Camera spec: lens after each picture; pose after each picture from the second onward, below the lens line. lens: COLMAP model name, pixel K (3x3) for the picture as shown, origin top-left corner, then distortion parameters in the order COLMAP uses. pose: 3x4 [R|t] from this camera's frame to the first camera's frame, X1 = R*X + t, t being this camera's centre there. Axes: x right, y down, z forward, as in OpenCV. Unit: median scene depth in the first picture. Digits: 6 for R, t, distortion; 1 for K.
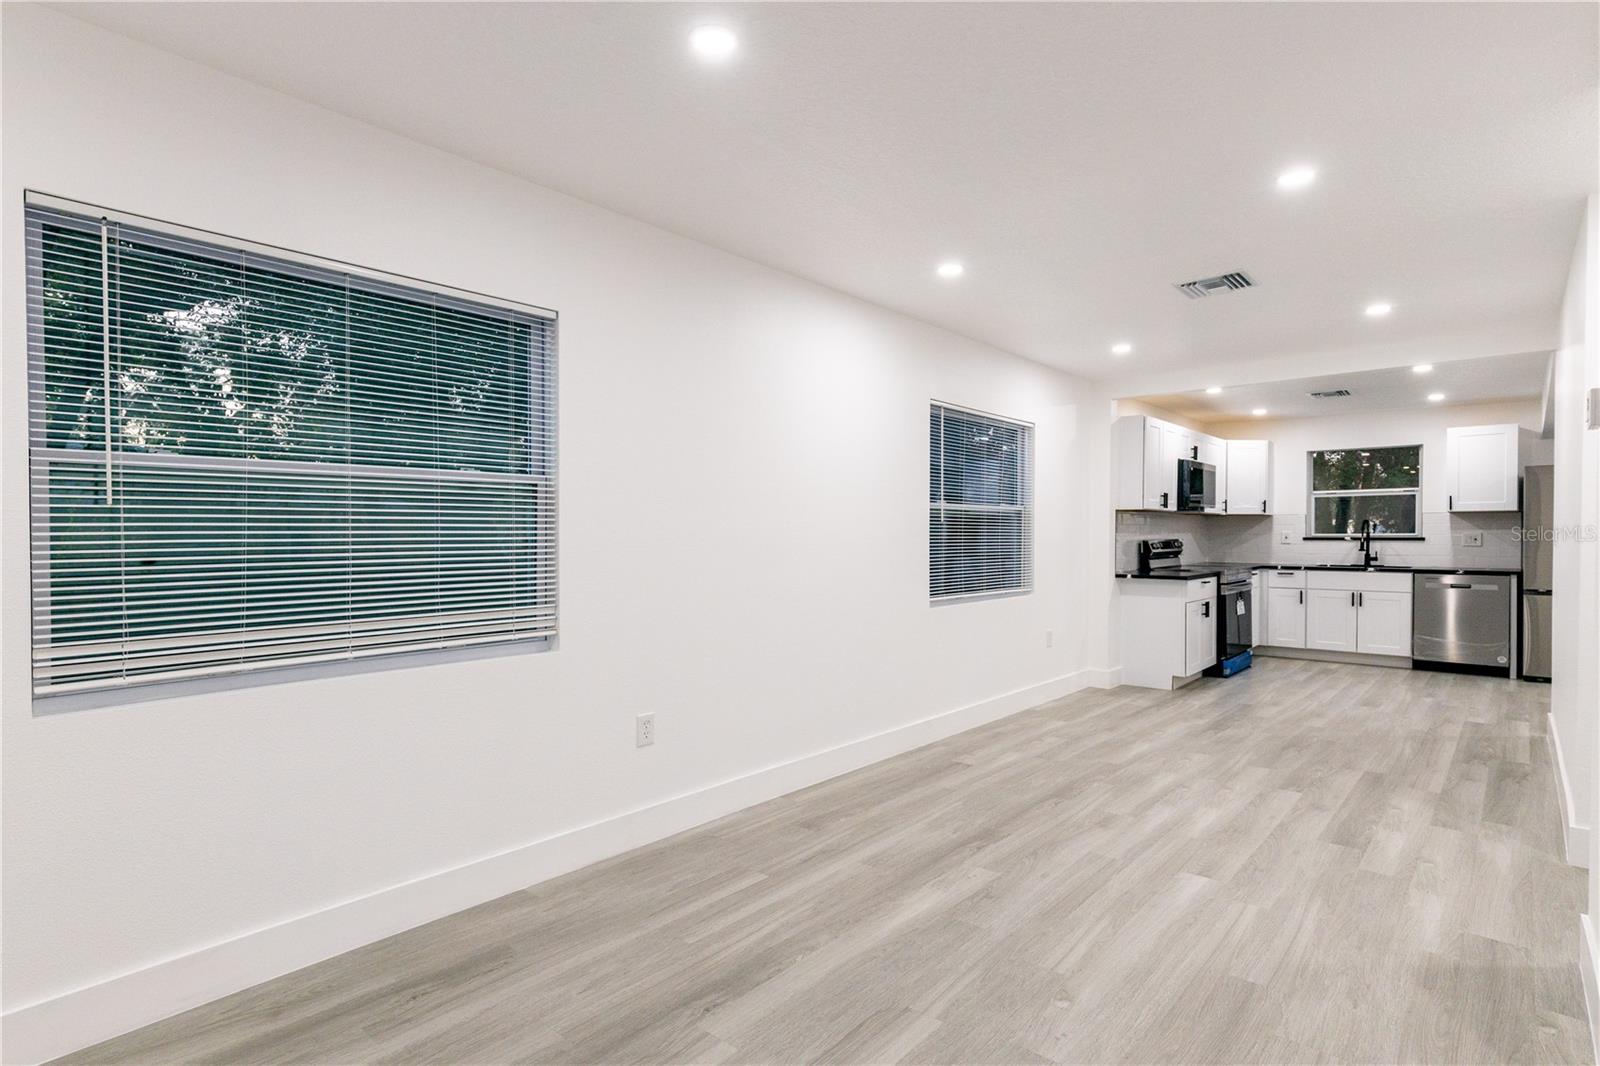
lens RADIAL K [[845.8, 0, 869.0], [0, 845.8, 551.6], [0, 0, 1]] dist [0.020674, -0.002056]
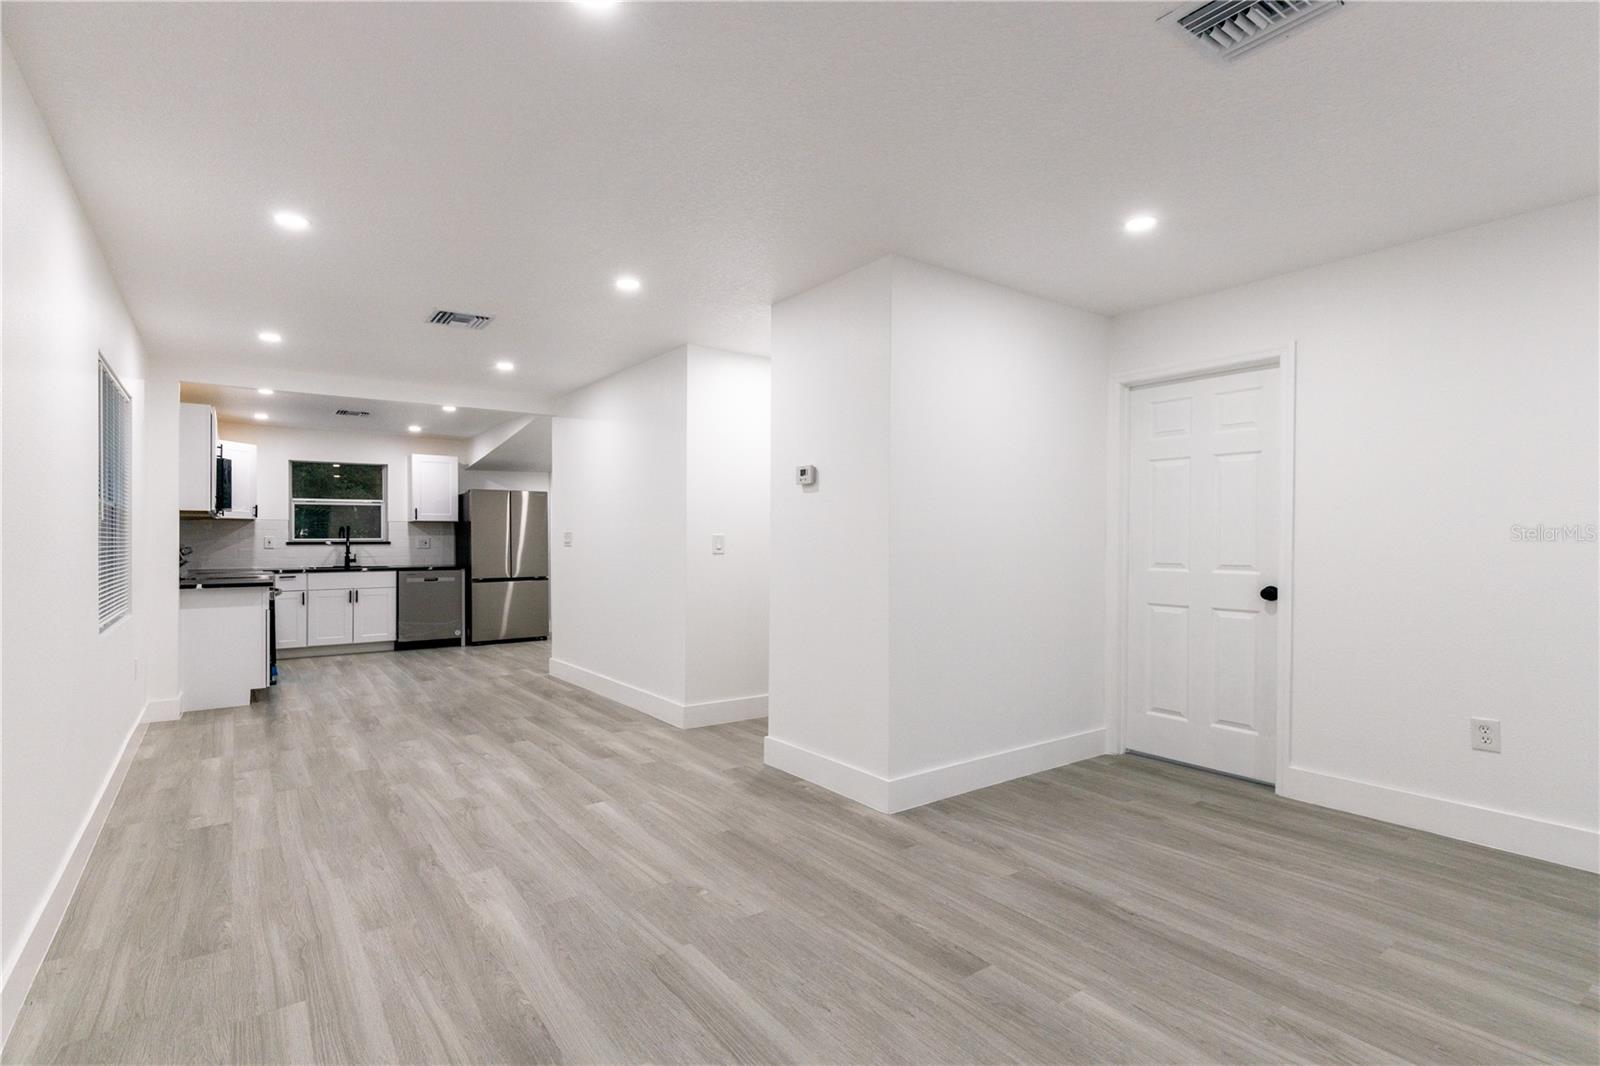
lens RADIAL K [[774.8, 0, 792.3], [0, 774.8, 540.3], [0, 0, 1]] dist [0.010490, 0.000958]
pose [[0.250416, -0.002602, 0.968135, -0.454143], [0.023656, 0.999714, -0.003432, -0.001605], [-0.967849, 0.023761, 0.250406, 0.282271]]
